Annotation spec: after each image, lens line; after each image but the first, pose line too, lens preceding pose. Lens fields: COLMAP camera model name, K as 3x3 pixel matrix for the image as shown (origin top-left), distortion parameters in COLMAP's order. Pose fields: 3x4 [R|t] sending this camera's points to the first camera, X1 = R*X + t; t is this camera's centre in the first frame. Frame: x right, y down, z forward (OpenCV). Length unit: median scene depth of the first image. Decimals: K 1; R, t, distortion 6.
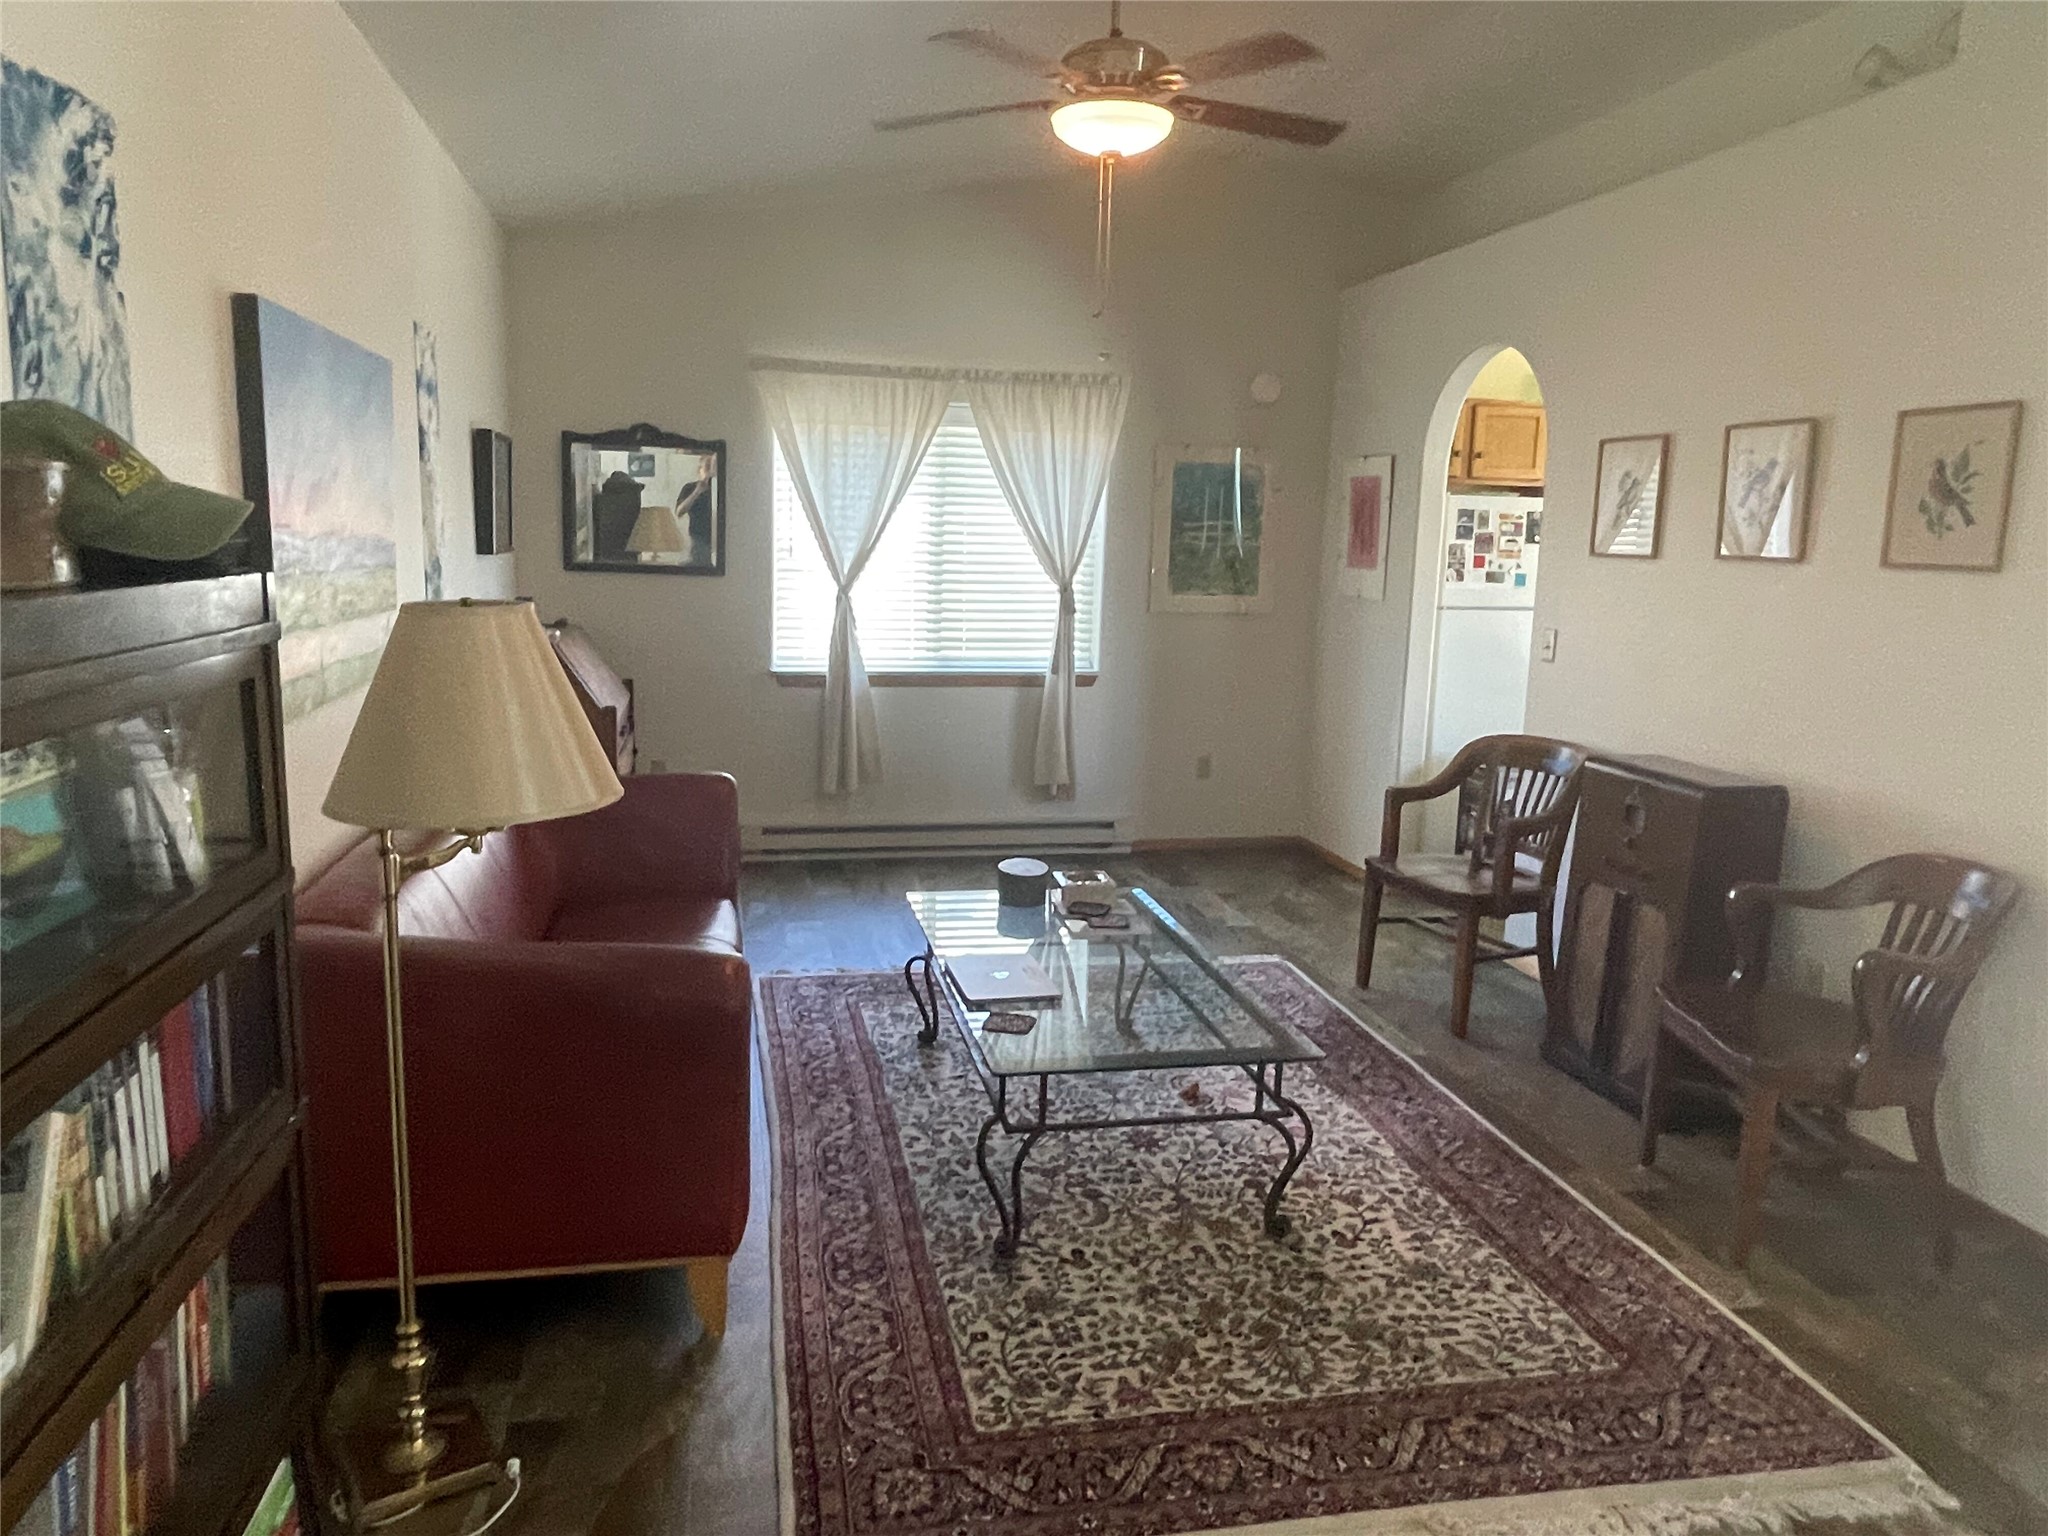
lens RADIAL K [[1379.9, 0, 1020.1], [0, 1379.9, 763.8], [0, 0, 1]] dist [-0.002378, 0.006648]
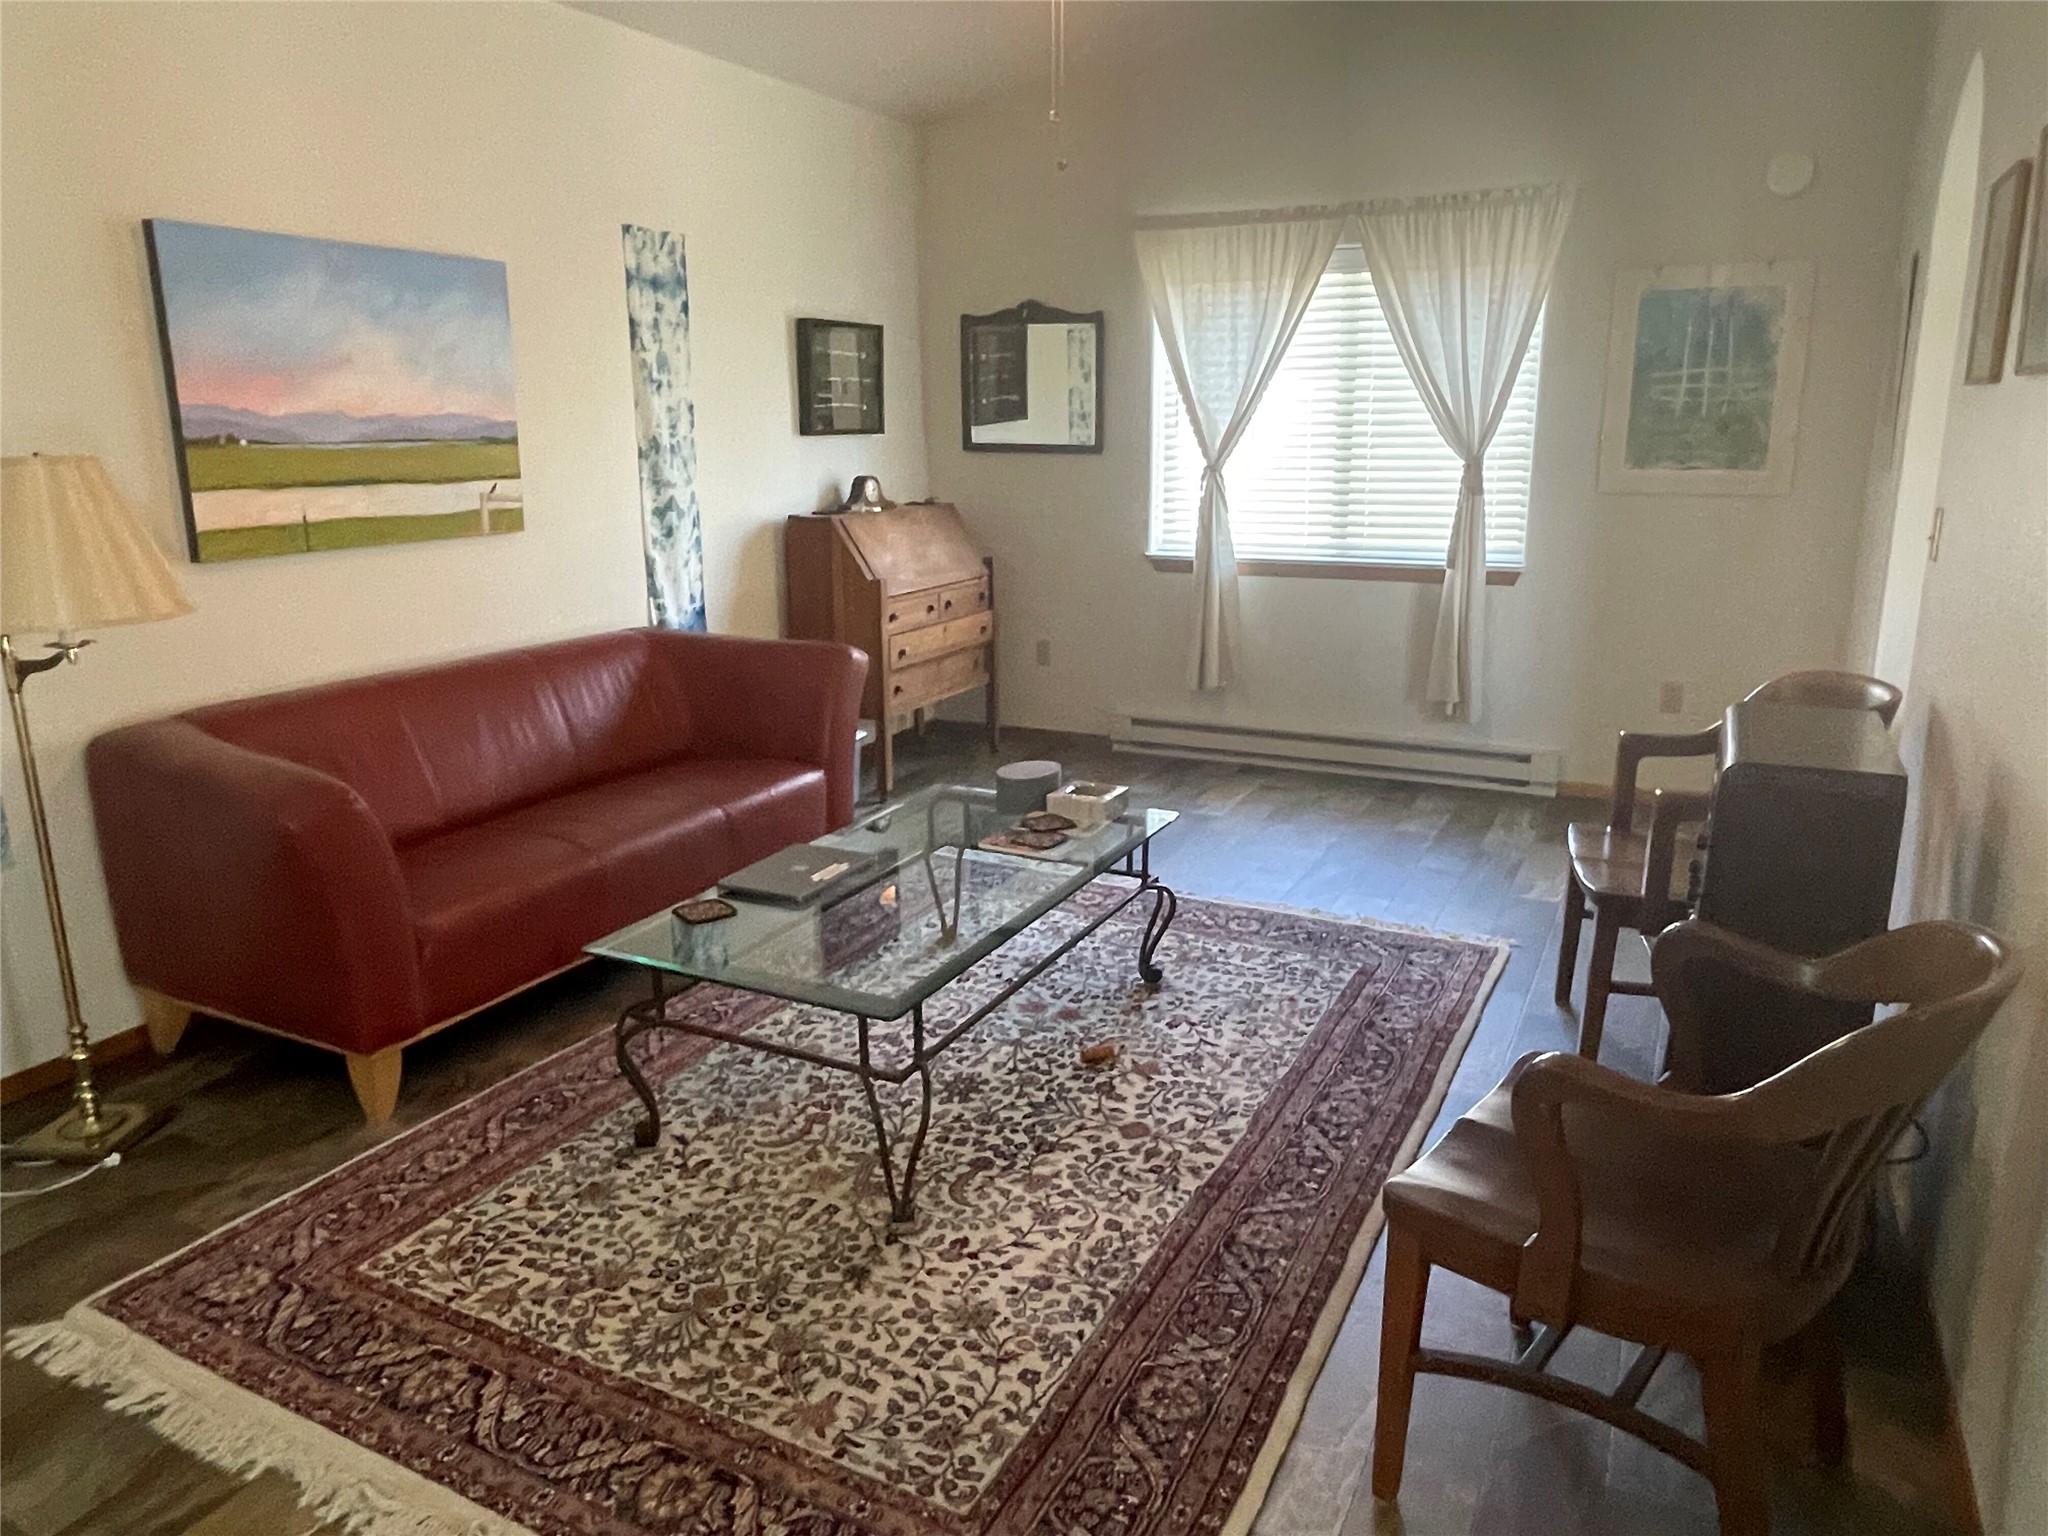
lens RADIAL K [[1379.9, 0, 1017.5], [0, 1379.9, 764.6], [0, 0, 1]] dist [-0.002378, 0.006648]
pose [[0.777963, 0.119090, -0.616921, 0.367298], [-0.074320, 0.992422, 0.097856, -0.010413], [0.623900, -0.030278, 0.780918, 0.200294]]
